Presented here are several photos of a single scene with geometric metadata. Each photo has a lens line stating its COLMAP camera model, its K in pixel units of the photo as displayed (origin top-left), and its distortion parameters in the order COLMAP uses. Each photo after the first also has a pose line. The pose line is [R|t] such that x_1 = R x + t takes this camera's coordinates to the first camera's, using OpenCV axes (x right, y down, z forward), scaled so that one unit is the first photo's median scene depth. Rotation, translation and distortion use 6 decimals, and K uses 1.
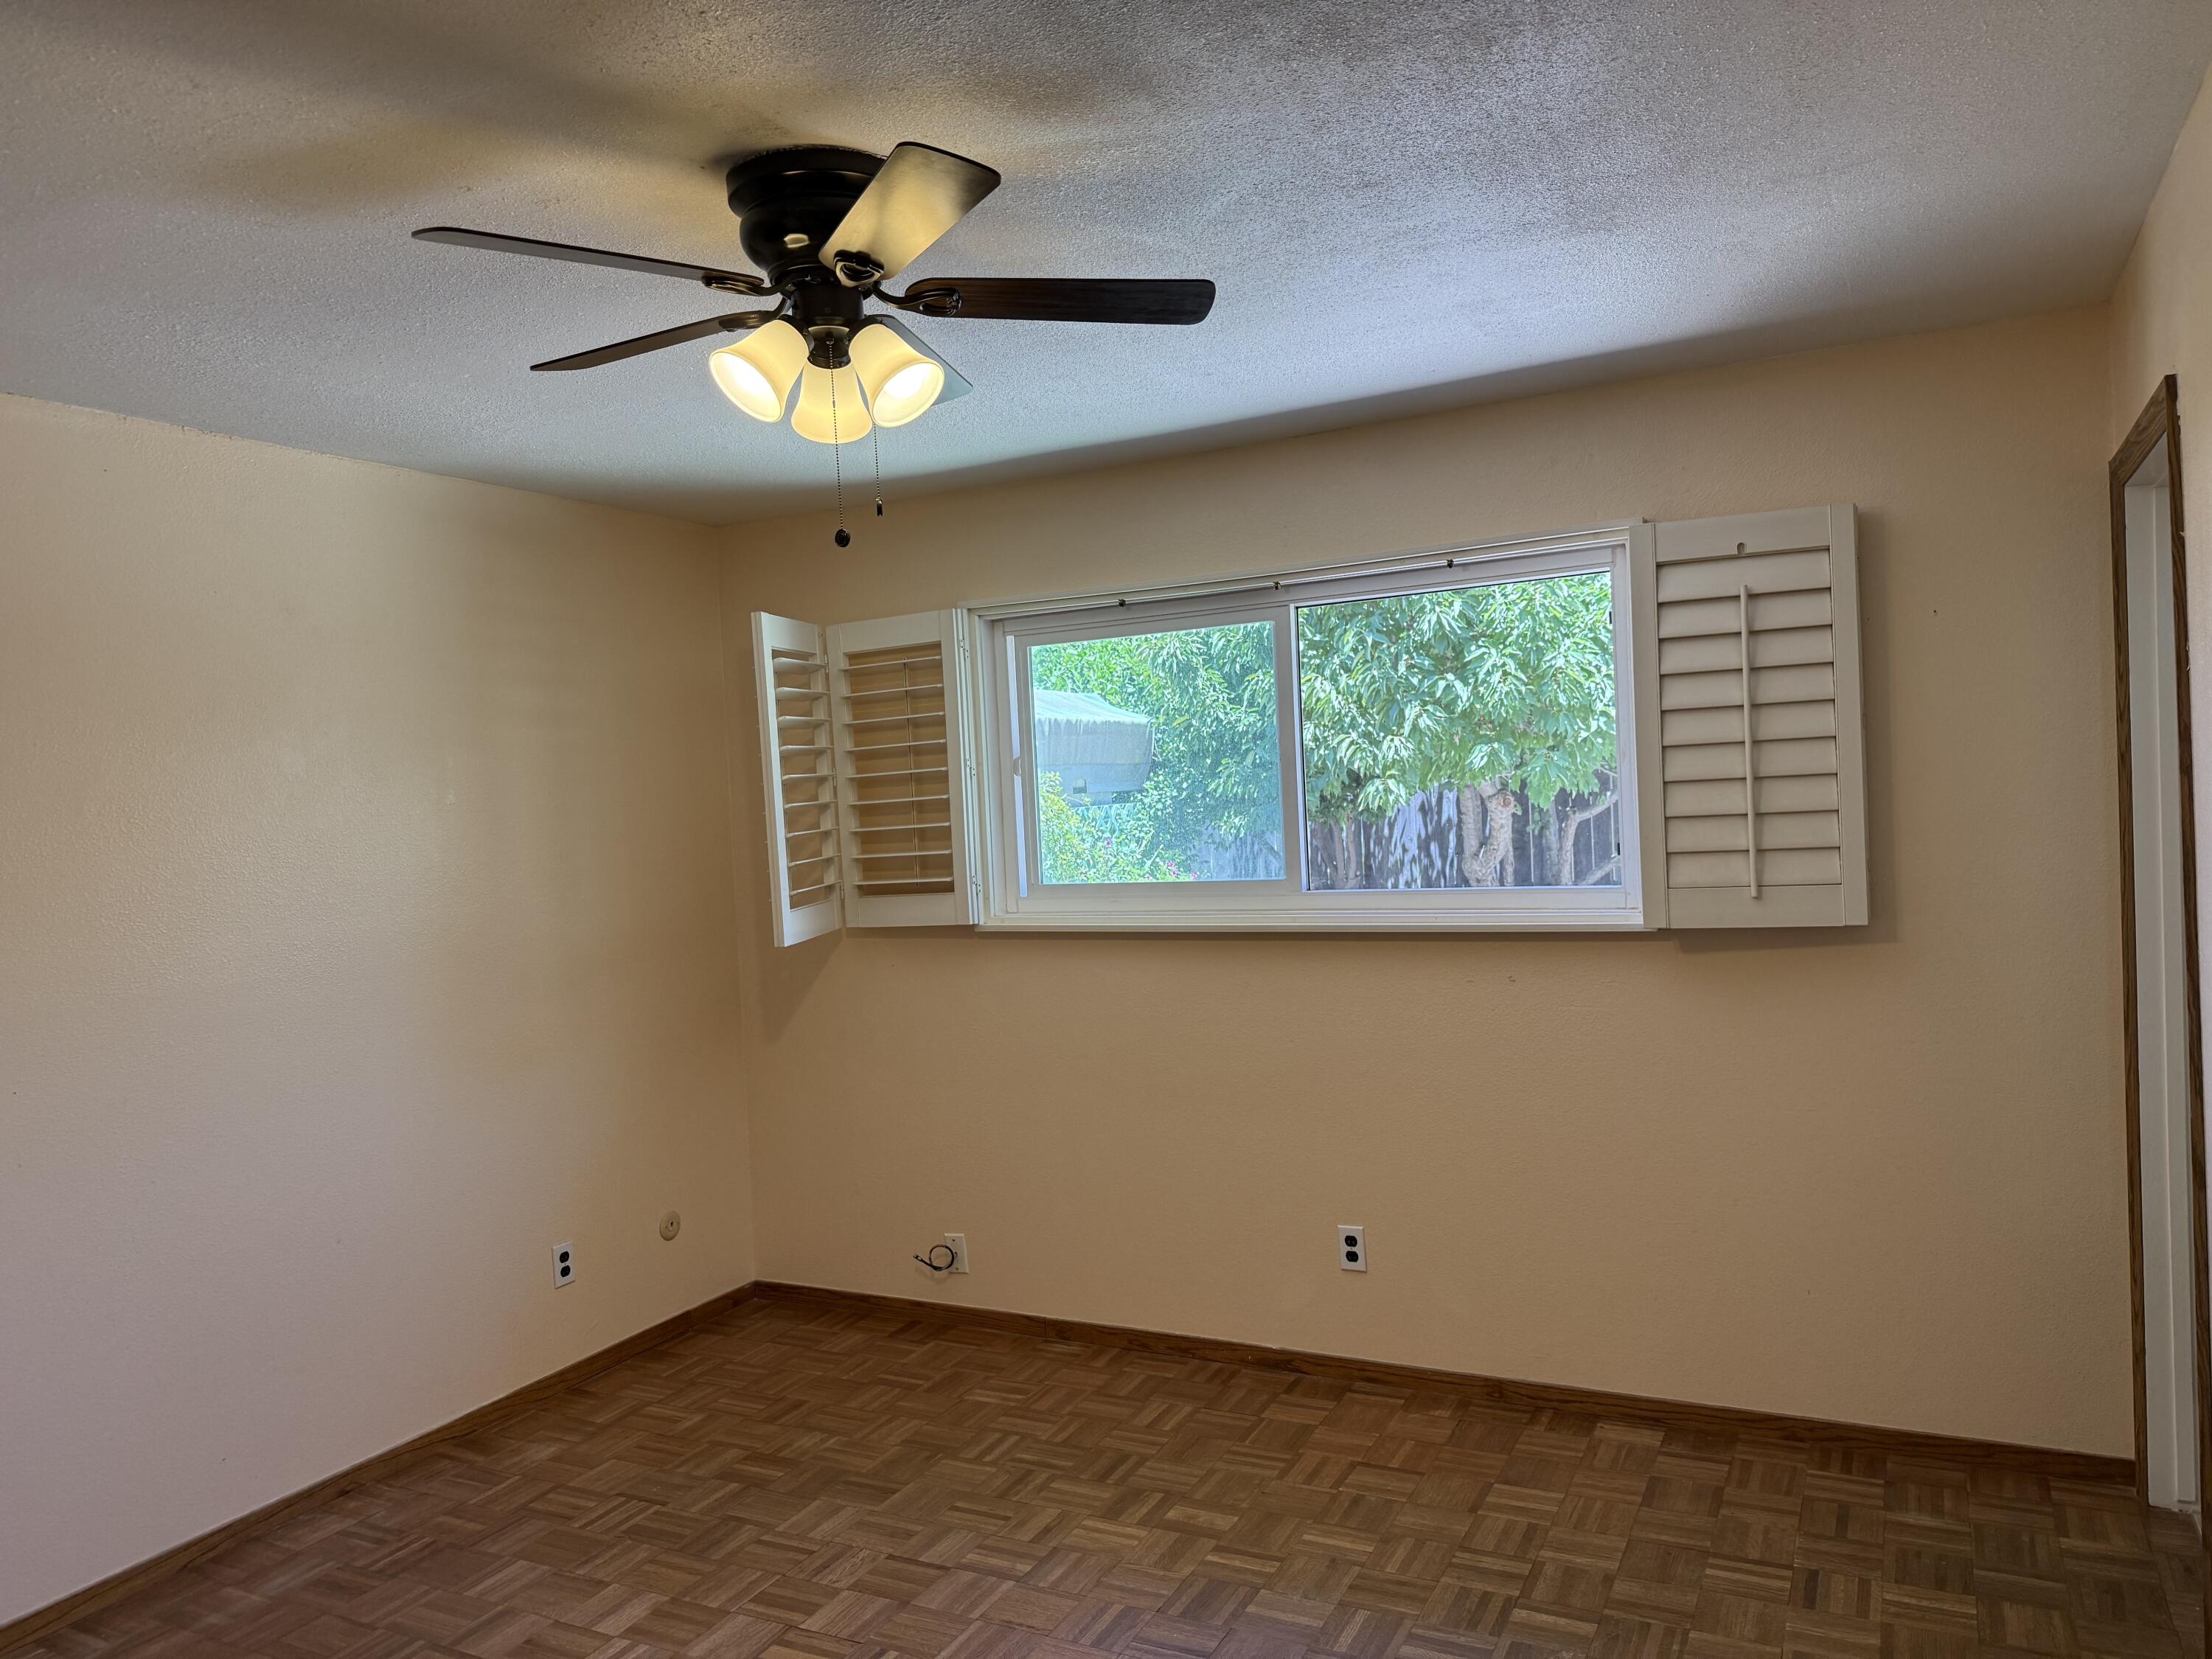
lens RADIAL K [[1576.3, 0, 1106.0], [0, 1576.3, 829.5], [0, 0, 1]] dist [-0.001595, 0.000911]
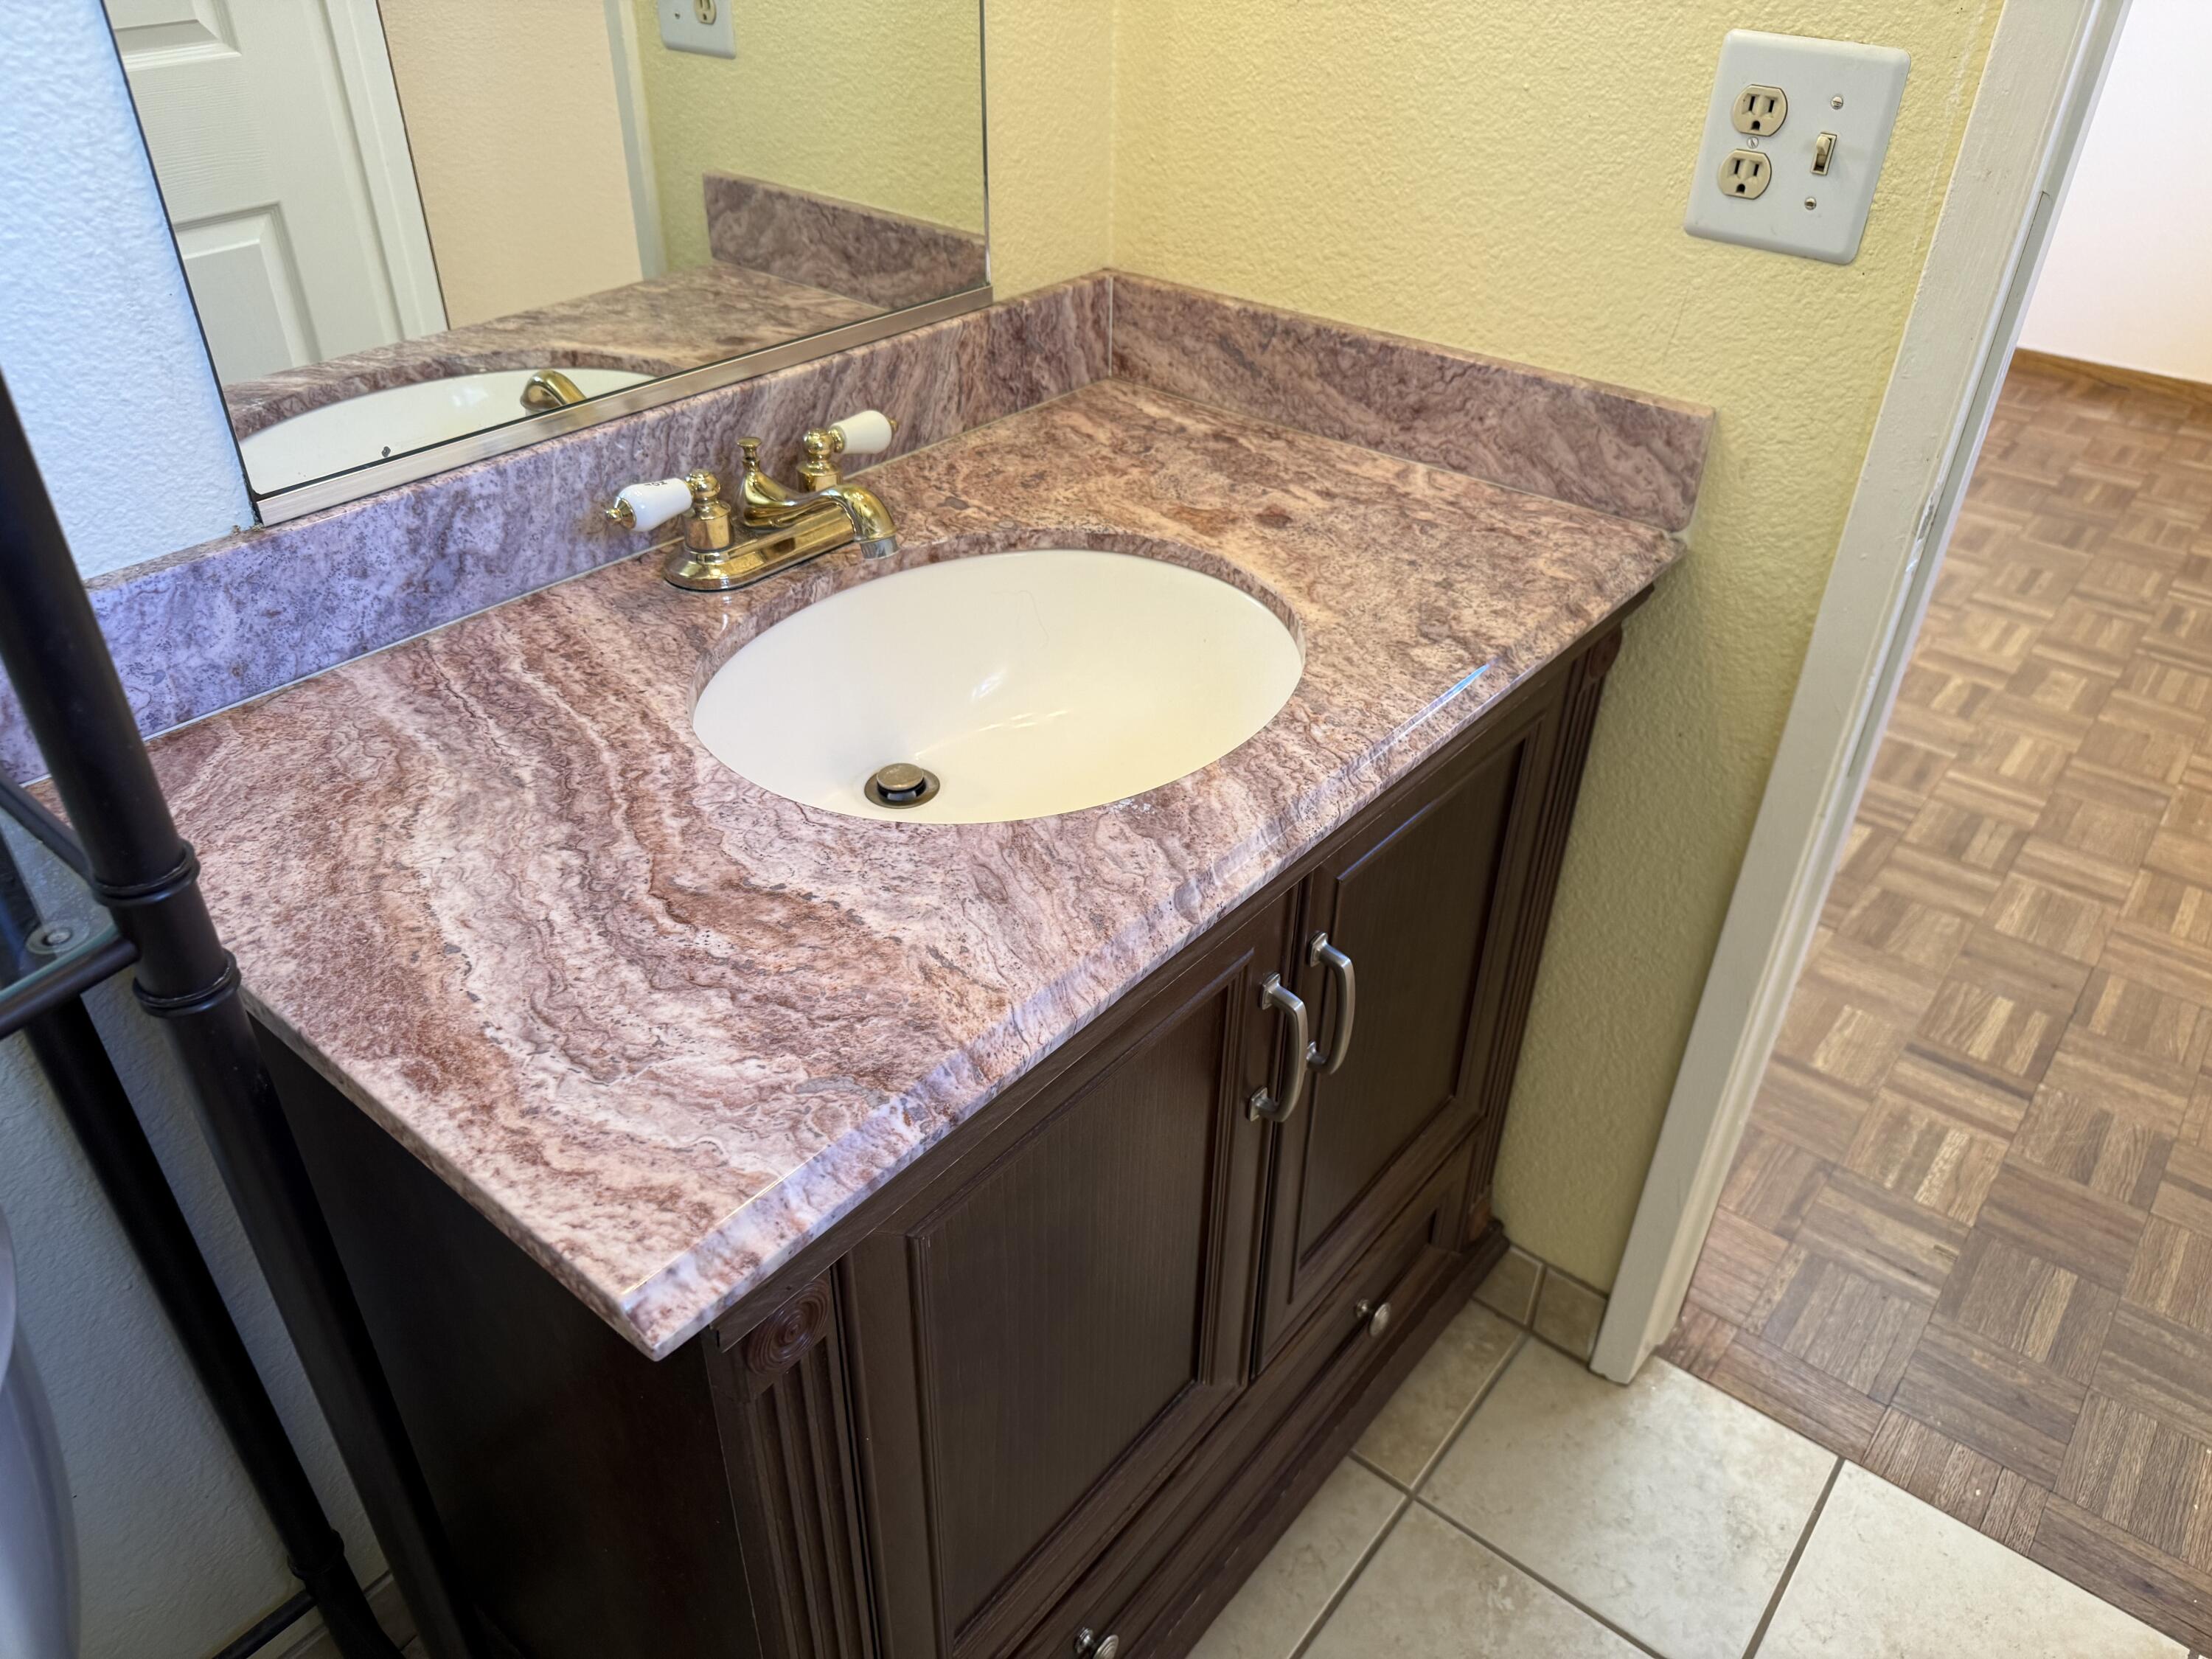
lens RADIAL K [[1576.3, 0, 1106.0], [0, 1576.3, 829.5], [0, 0, 1]] dist [-0.001595, 0.000911]
pose [[-0.192357, 0.594343, -0.780868, 0.833454], [-0.038204, 0.790590, 0.611153, 0.001354], [0.980581, 0.147392, -0.129369, 0.601527]]
